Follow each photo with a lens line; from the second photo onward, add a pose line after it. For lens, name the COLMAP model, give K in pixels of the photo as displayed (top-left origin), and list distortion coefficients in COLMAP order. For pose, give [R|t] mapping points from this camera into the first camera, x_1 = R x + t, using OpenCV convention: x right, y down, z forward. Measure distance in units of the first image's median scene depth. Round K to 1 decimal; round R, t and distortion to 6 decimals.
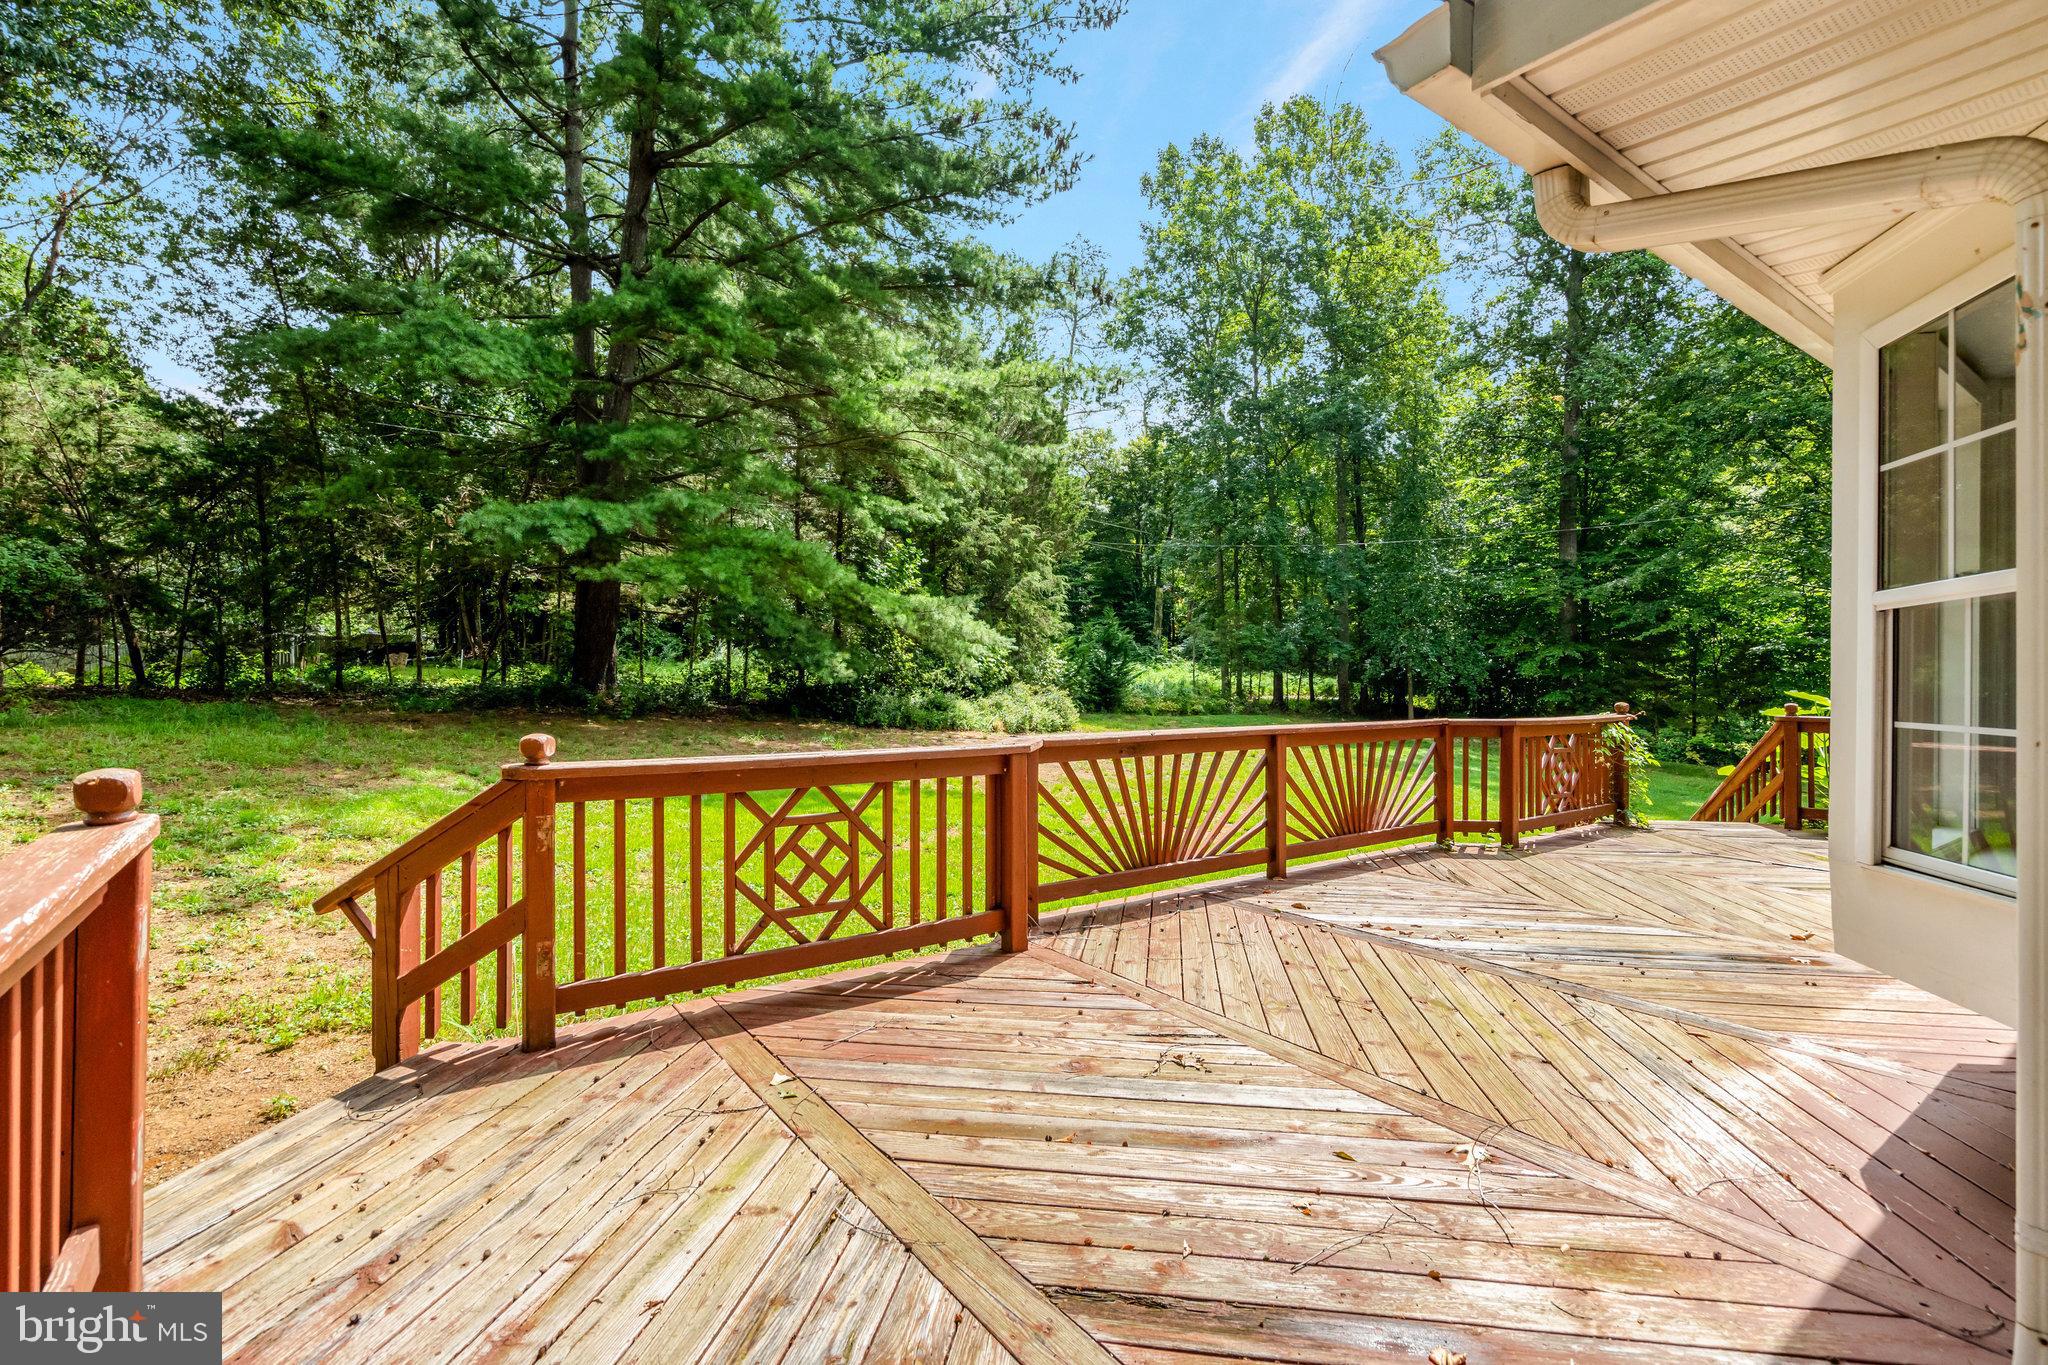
lens RADIAL K [[939.3, 0, 1029.6], [0, 939.3, 678.5], [0, 0, 1]] dist [-0.000060, -0.000014]
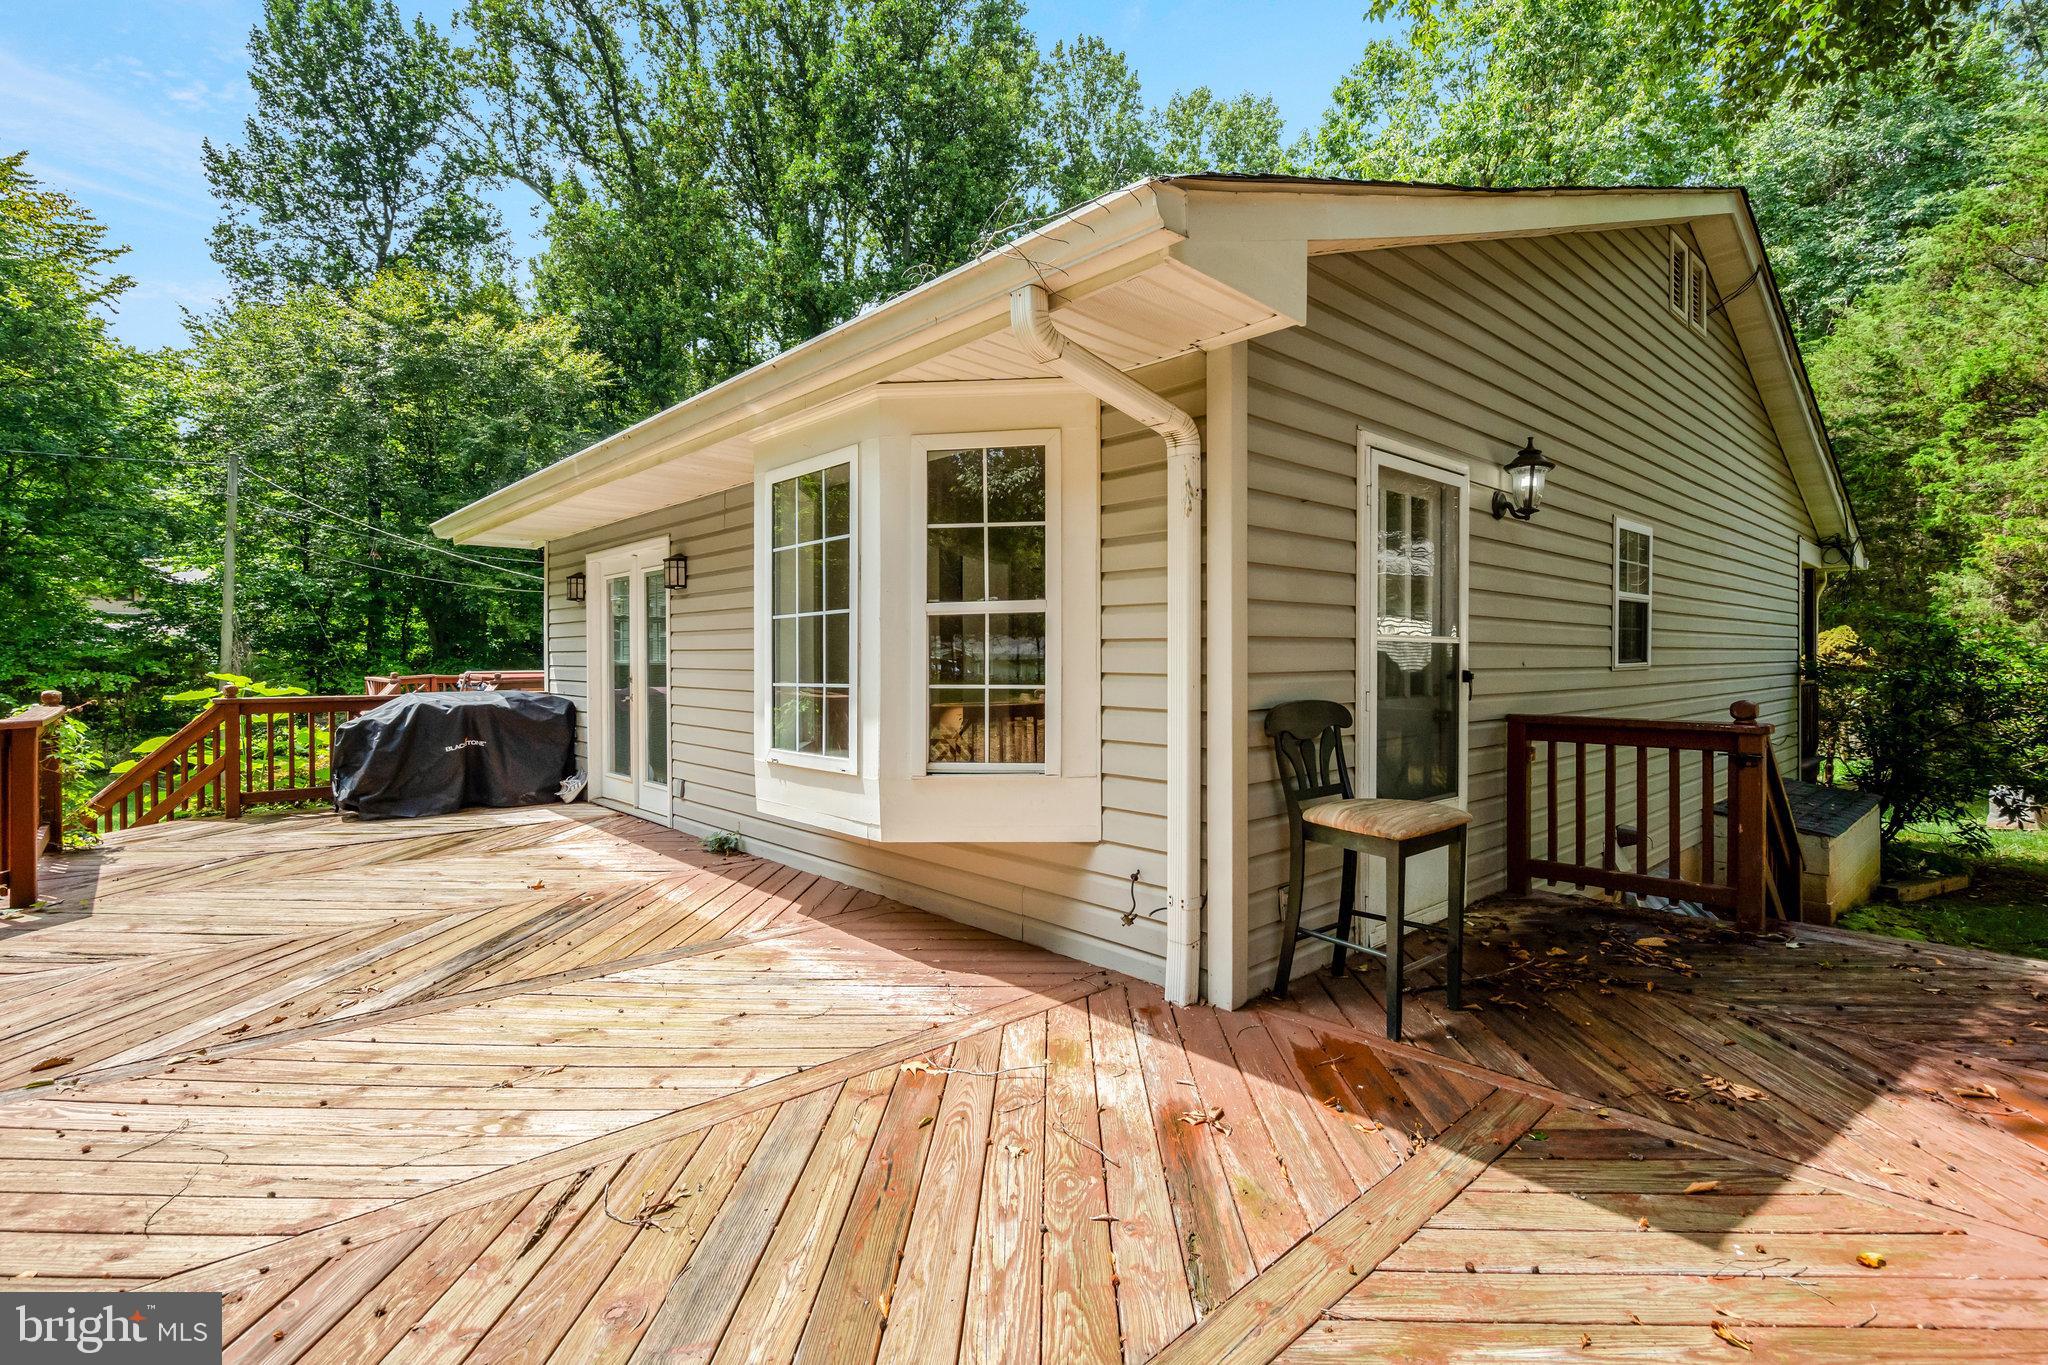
lens RADIAL K [[939.3, 0, 1028.2], [0, 939.3, 684.4], [0, 0, 1]] dist [-0.000060, -0.000014]
pose [[-0.126135, -0.021174, 0.991787, -0.517117], [-0.002459, 0.999776, 0.021032, 0.007662], [-0.992010, 0.000214, -0.126158, 0.768987]]
